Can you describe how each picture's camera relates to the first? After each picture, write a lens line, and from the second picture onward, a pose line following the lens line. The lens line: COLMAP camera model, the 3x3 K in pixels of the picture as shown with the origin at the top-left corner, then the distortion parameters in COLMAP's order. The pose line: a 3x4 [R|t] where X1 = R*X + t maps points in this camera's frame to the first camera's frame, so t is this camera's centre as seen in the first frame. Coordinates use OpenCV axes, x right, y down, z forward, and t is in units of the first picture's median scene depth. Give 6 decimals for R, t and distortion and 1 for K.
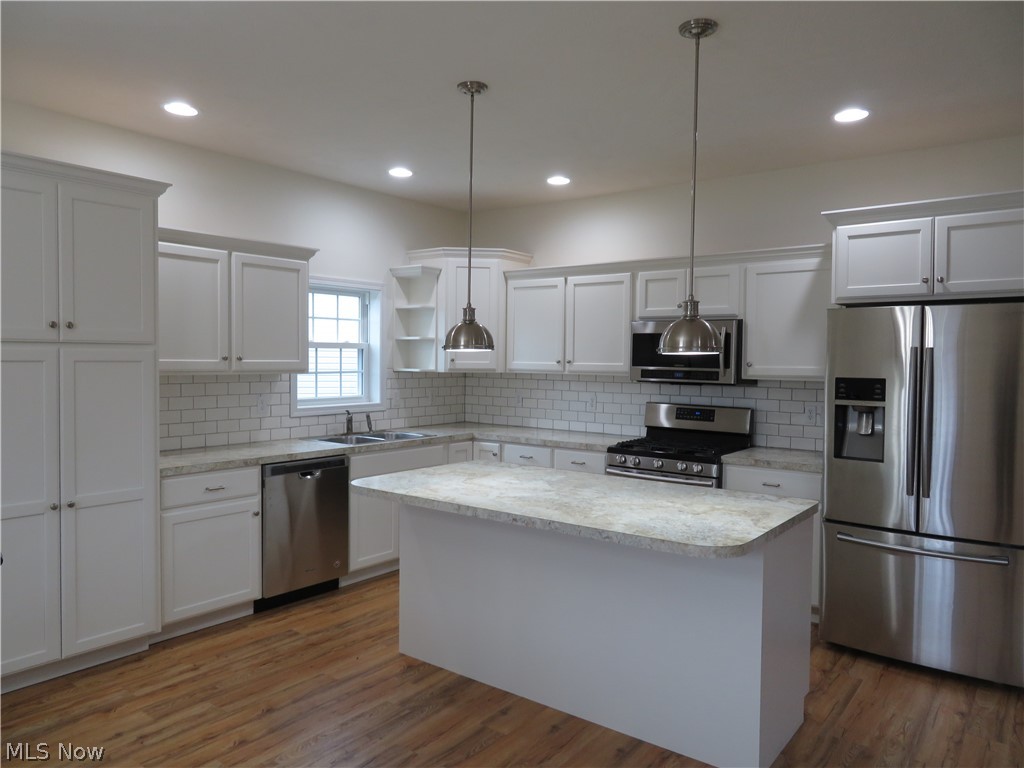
lens RADIAL K [[731.7, 0, 514.0], [0, 731.7, 380.1], [0, 0, 1]] dist [-0.014442, 0.004838]
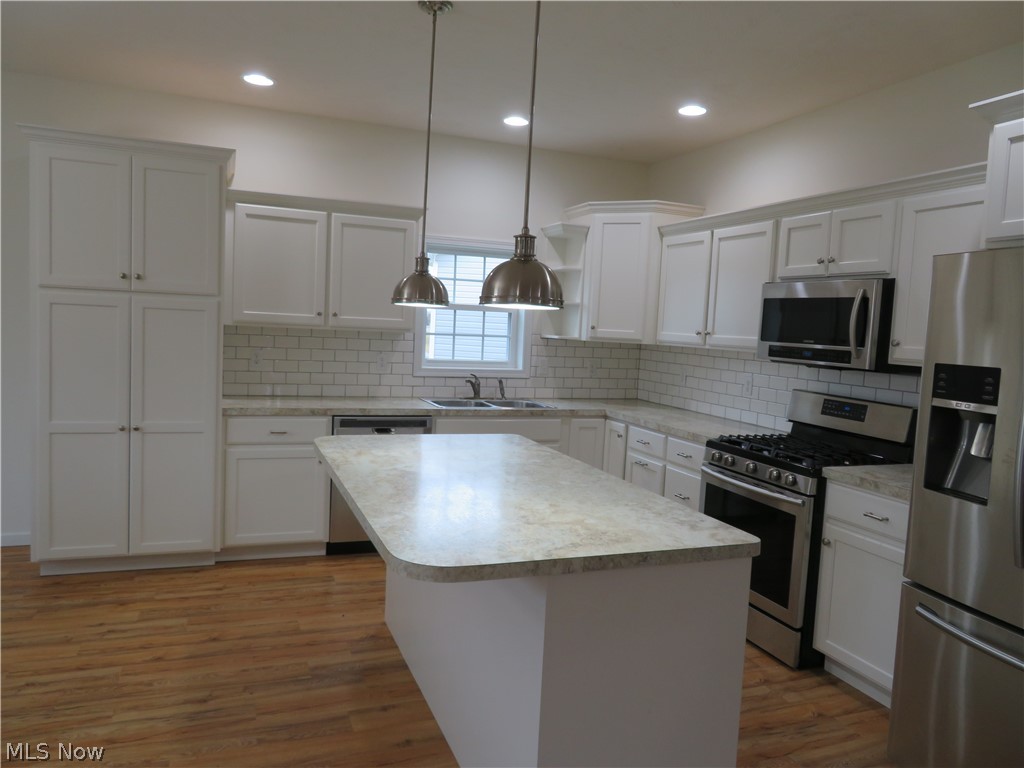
lens RADIAL K [[731.7, 0, 512.0], [0, 731.7, 382.1], [0, 0, 1]] dist [-0.014442, 0.004838]
pose [[0.851925, 0.072864, -0.518569, 0.427396], [-0.056236, 0.997275, 0.047740, 0.003336], [0.520635, -0.011508, 0.853702, 0.247624]]
